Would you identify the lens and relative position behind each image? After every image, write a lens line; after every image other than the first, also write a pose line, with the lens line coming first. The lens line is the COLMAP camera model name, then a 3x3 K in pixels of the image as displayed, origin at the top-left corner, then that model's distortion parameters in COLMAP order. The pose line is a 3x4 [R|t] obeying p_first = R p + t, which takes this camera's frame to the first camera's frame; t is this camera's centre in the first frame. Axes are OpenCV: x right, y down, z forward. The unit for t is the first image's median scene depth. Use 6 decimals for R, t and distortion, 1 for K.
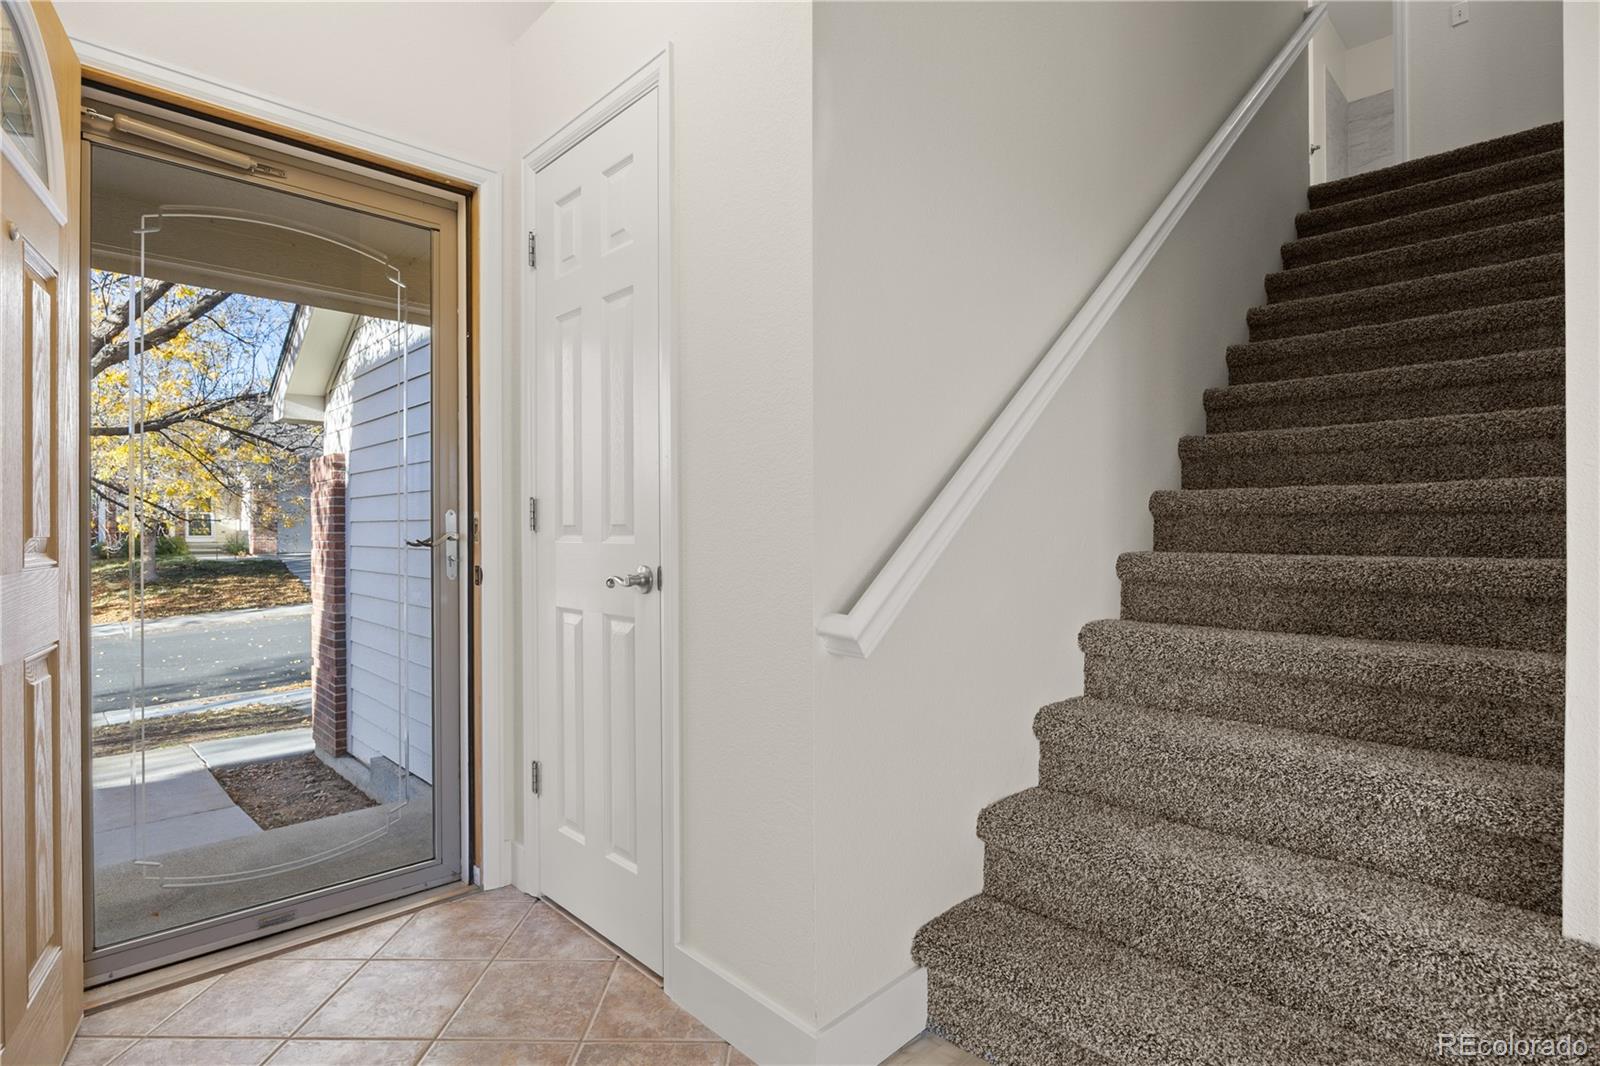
lens RADIAL K [[803.1, 0, 793.0], [0, 803.1, 534.6], [0, 0, 1]] dist [0.004225, 0.000306]
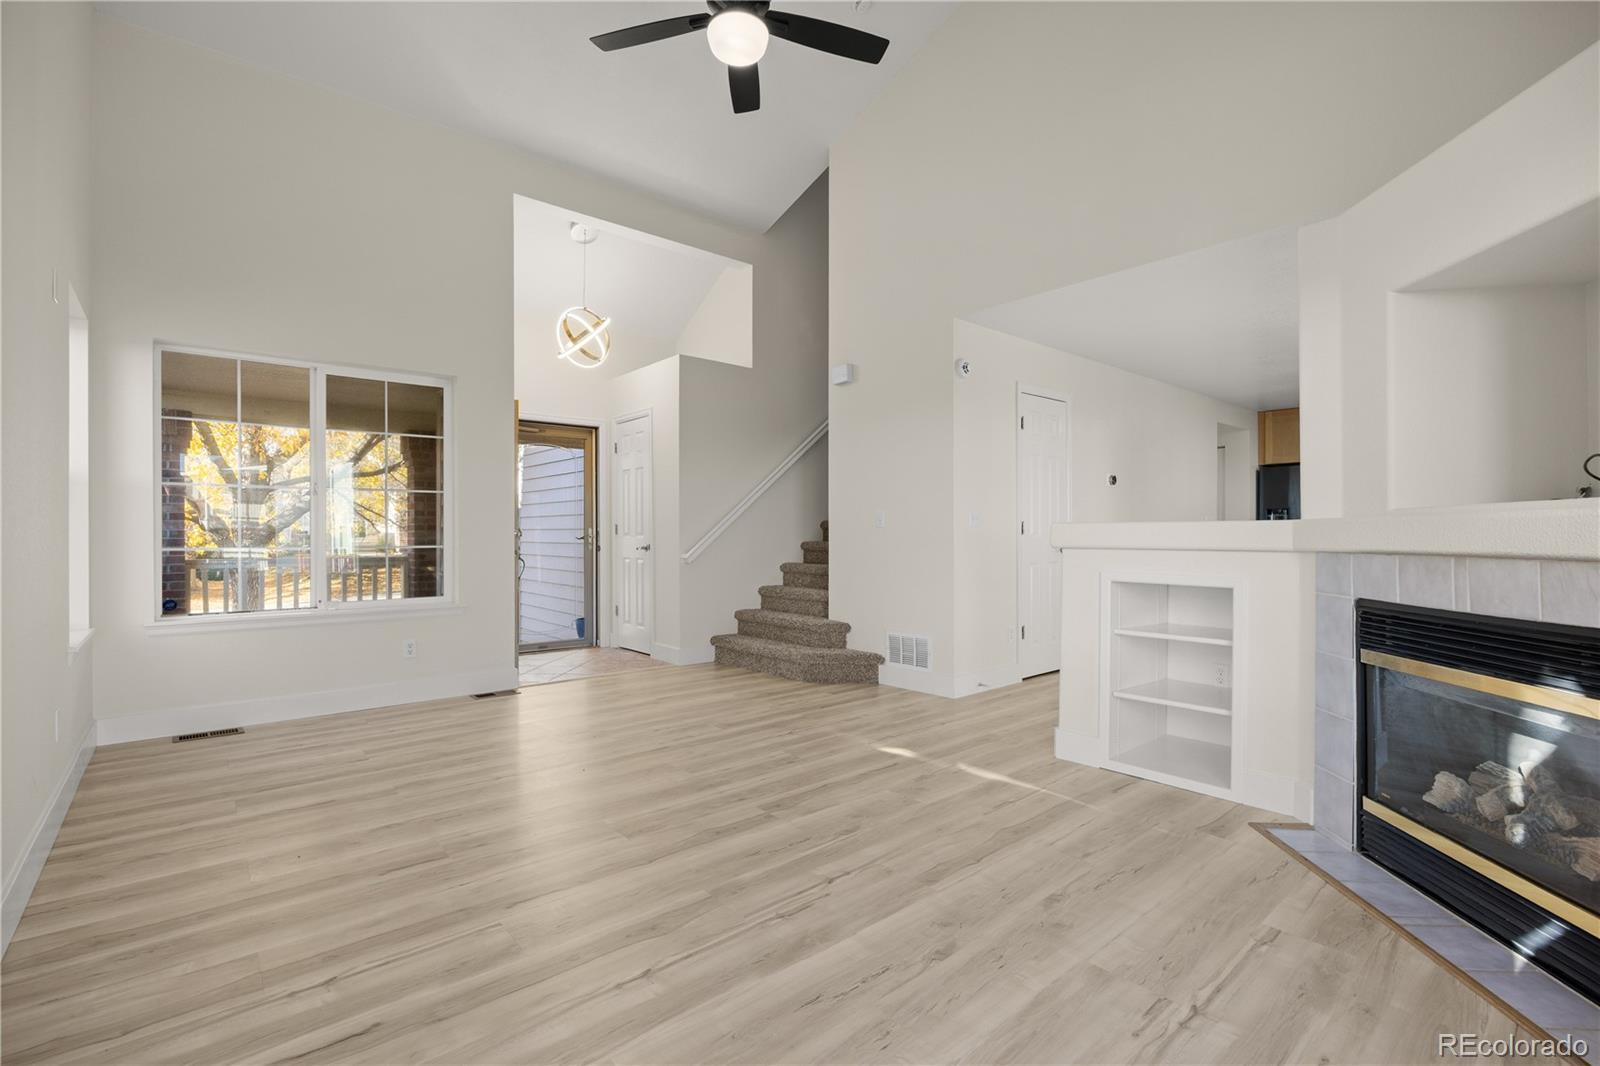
lens RADIAL K [[713.9, 0, 793.3], [0, 713.9, 533.8], [0, 0, 1]] dist [-0.010081, -0.000073]
pose [[0.998350, -0.000735, -0.057417, 0.546126], [0.000481, 0.999990, -0.004432, 0.006087], [0.057420, 0.004397, 0.998340, -1.798470]]
